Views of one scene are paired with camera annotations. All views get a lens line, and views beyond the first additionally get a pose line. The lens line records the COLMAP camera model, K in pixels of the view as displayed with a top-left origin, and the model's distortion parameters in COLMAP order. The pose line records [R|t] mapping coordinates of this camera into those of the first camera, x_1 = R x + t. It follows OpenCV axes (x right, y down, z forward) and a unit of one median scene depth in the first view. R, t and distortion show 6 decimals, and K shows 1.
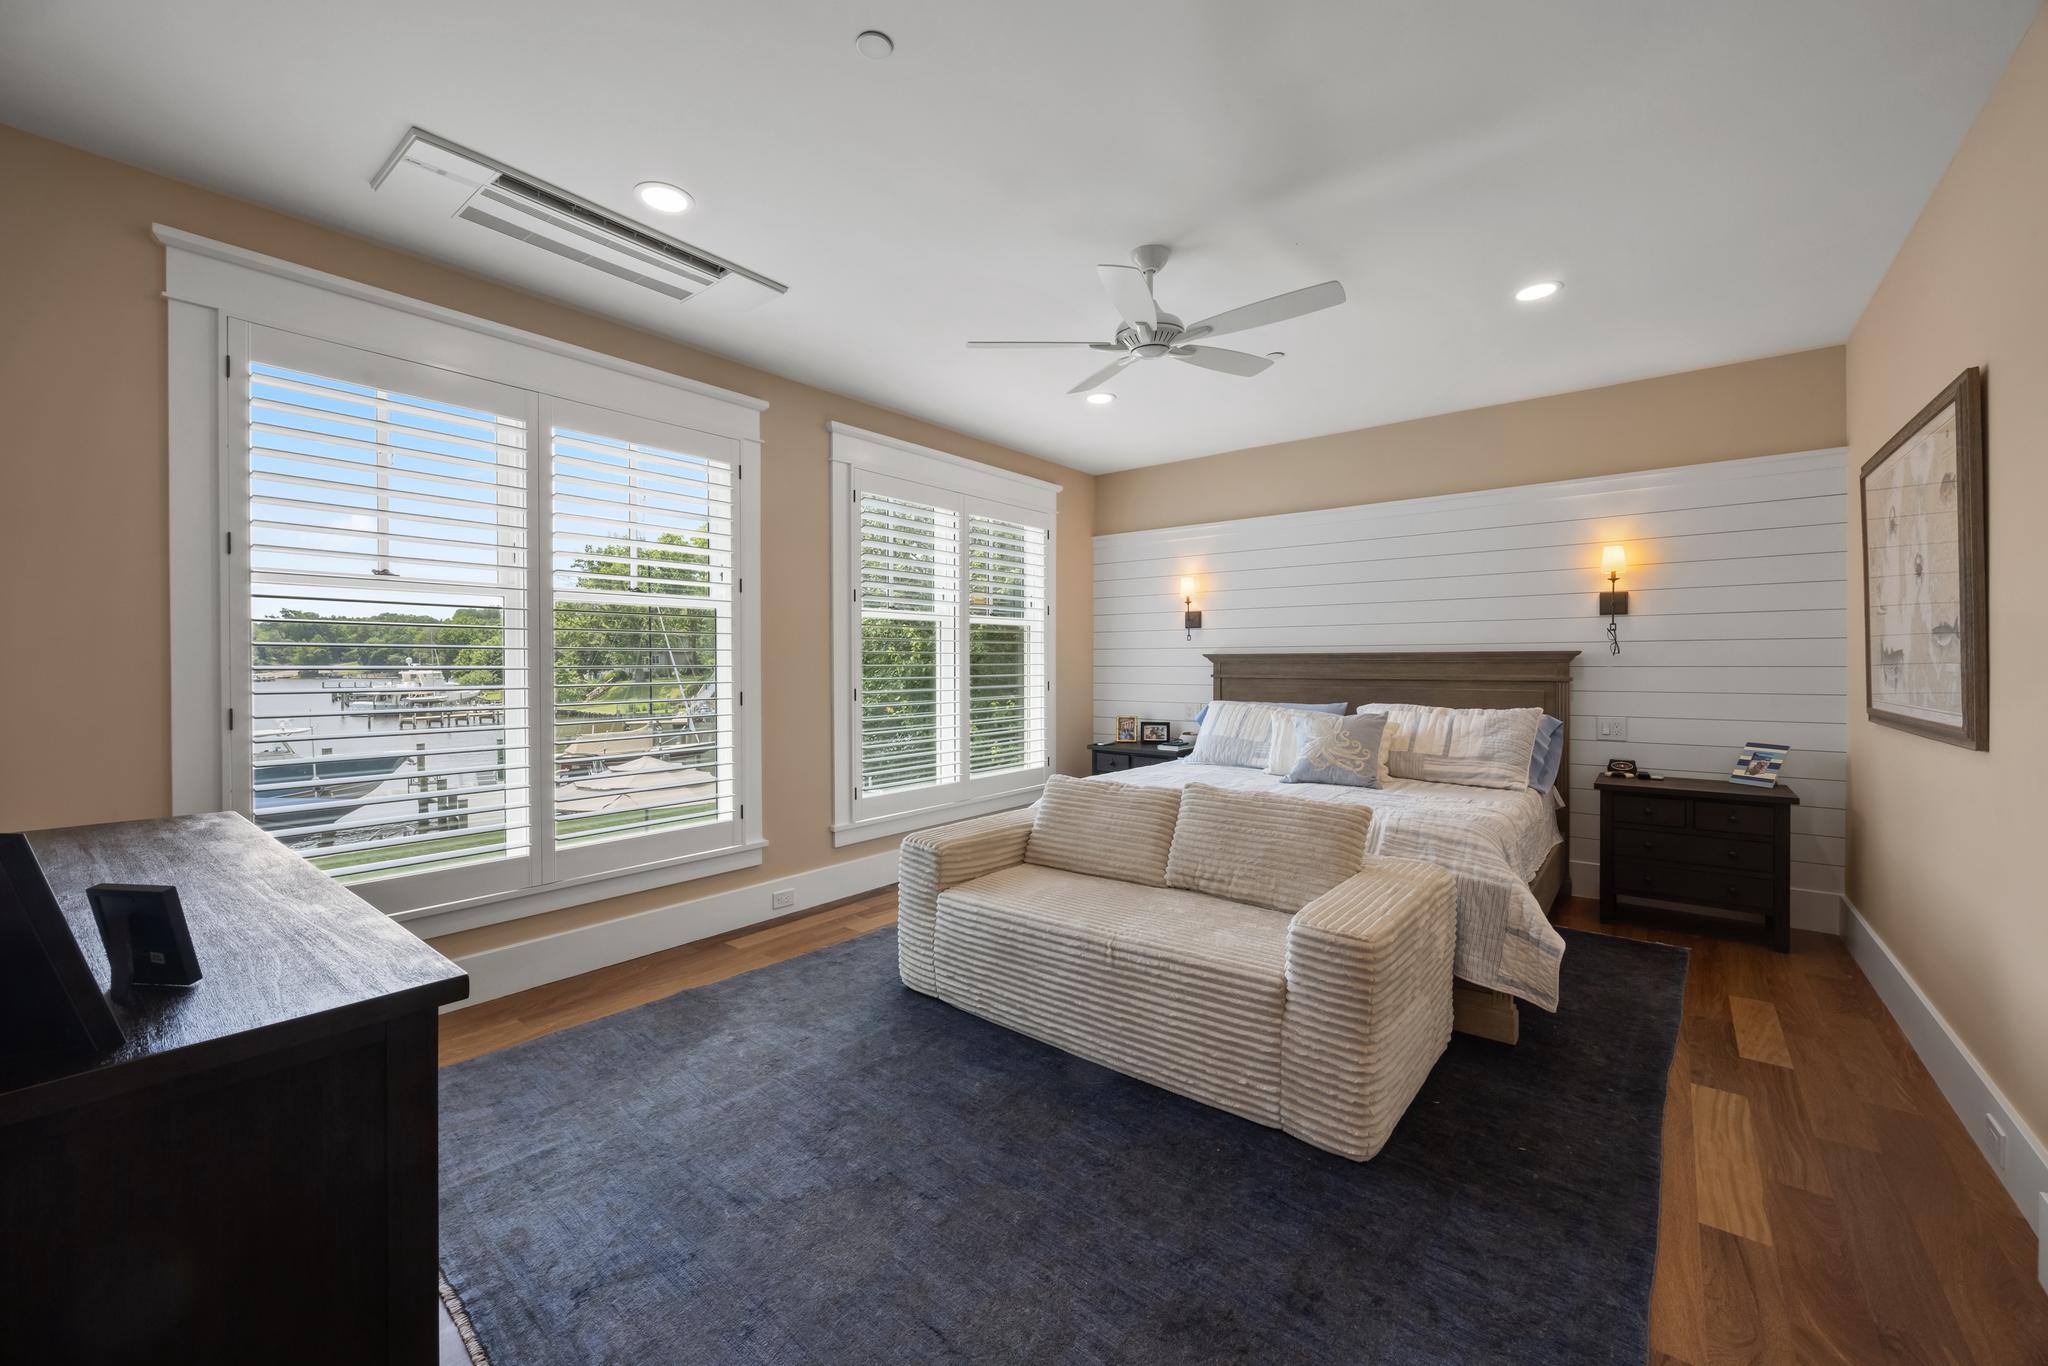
lens RADIAL K [[787.2, 0, 1031.3], [0, 787.2, 668.7], [0, 0, 1]] dist [-0.007522, -0.000182]
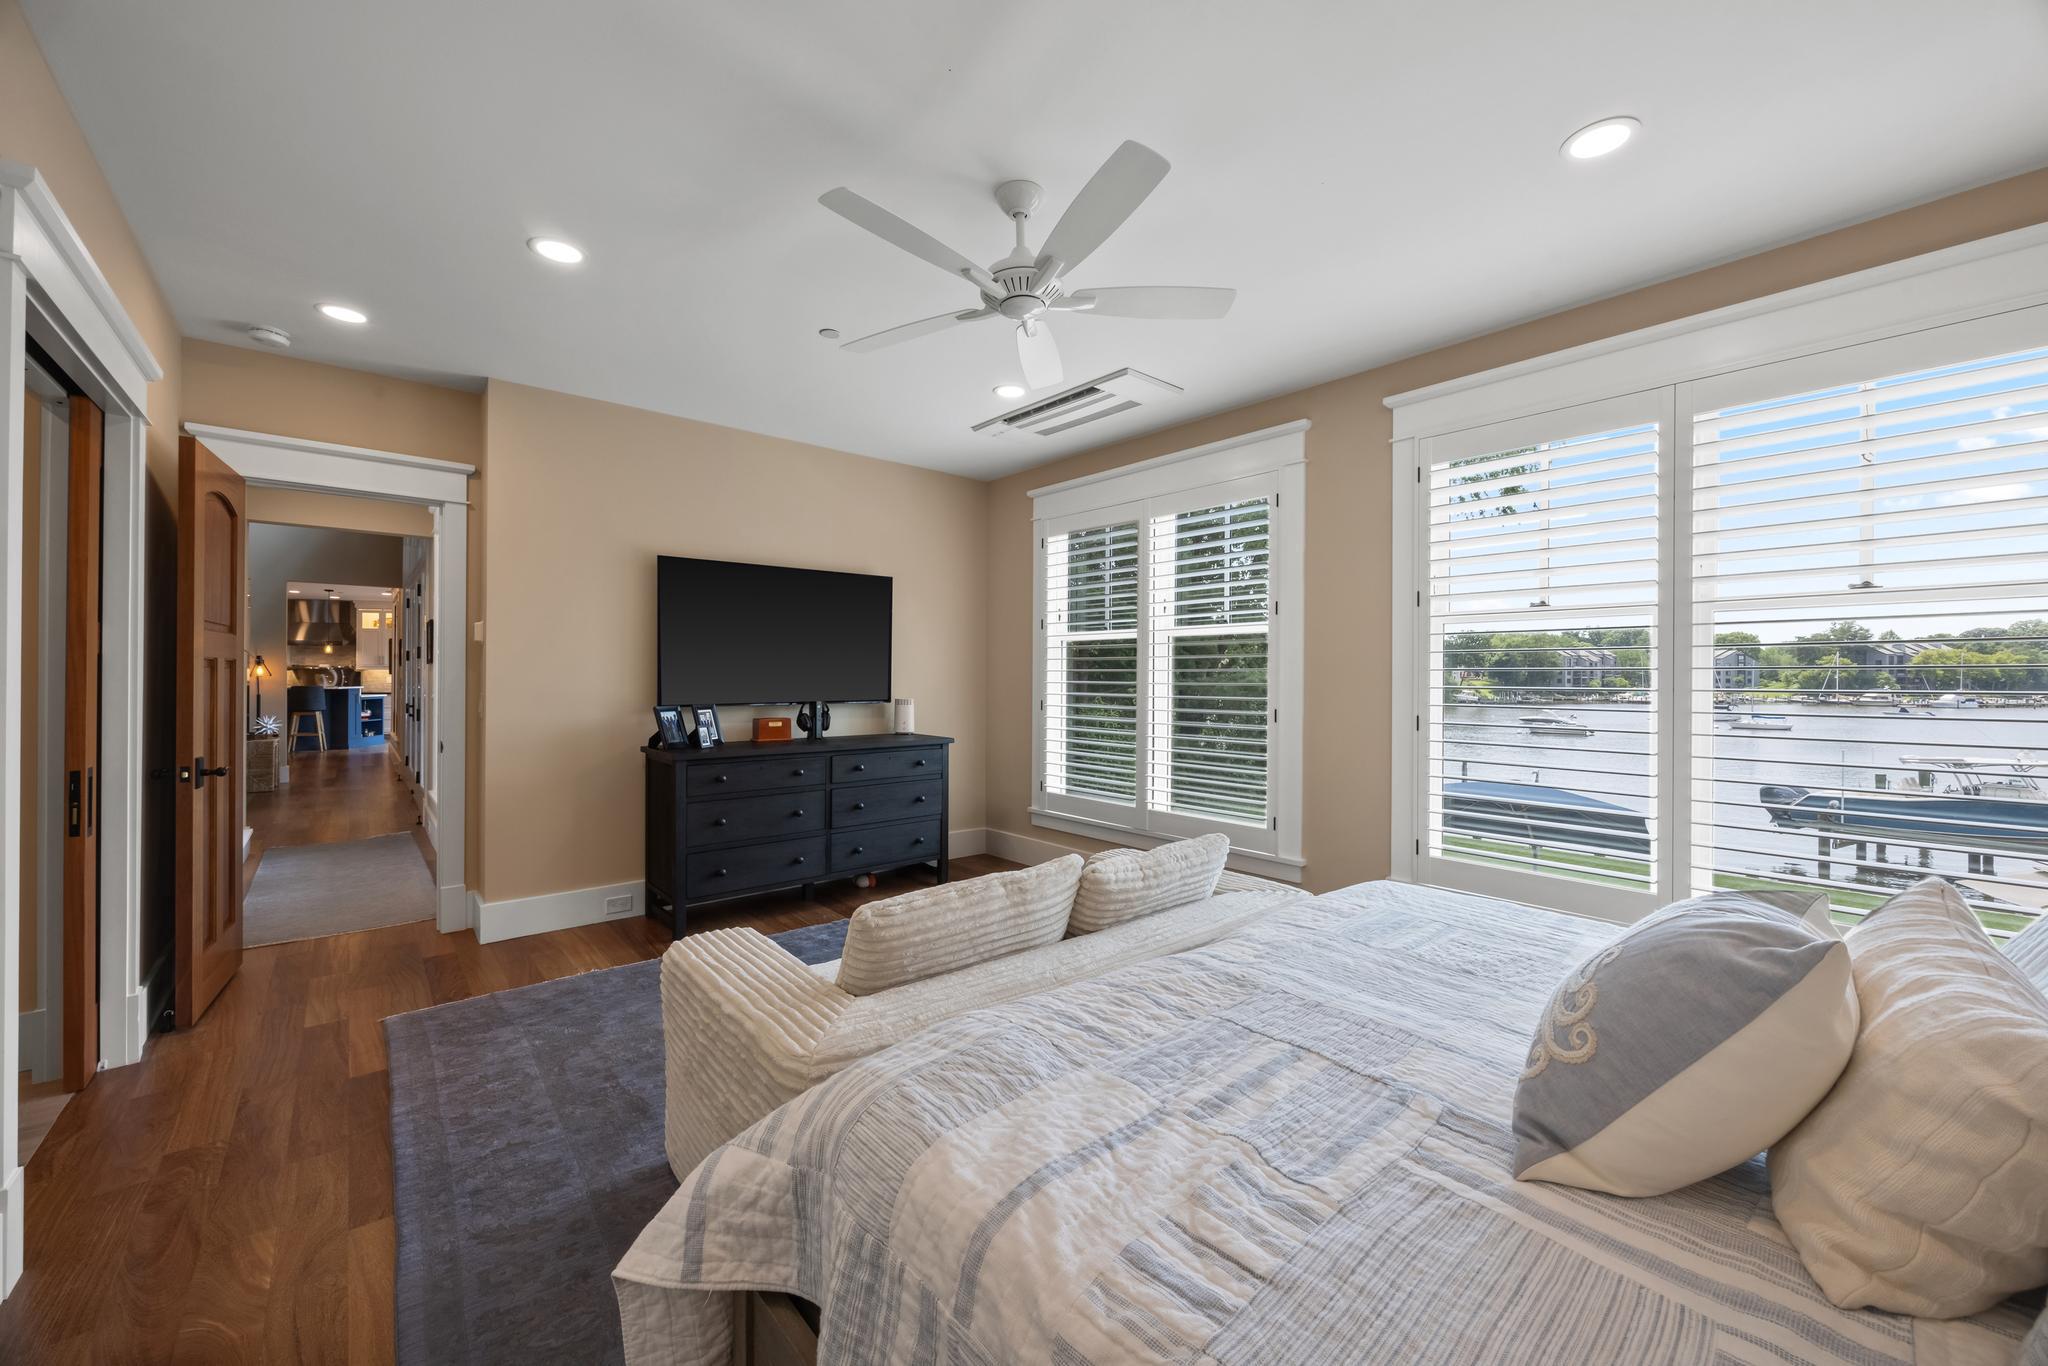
lens RADIAL K [[787.2, 0, 1042.5], [0, 787.2, 686.1], [0, 0, 1]] dist [-0.007522, -0.000182]
pose [[-0.159833, 0.005779, -0.987127, 0.554391], [-0.015768, 0.999840, 0.008407, -0.004078], [0.987018, 0.016909, -0.159716, 0.659362]]
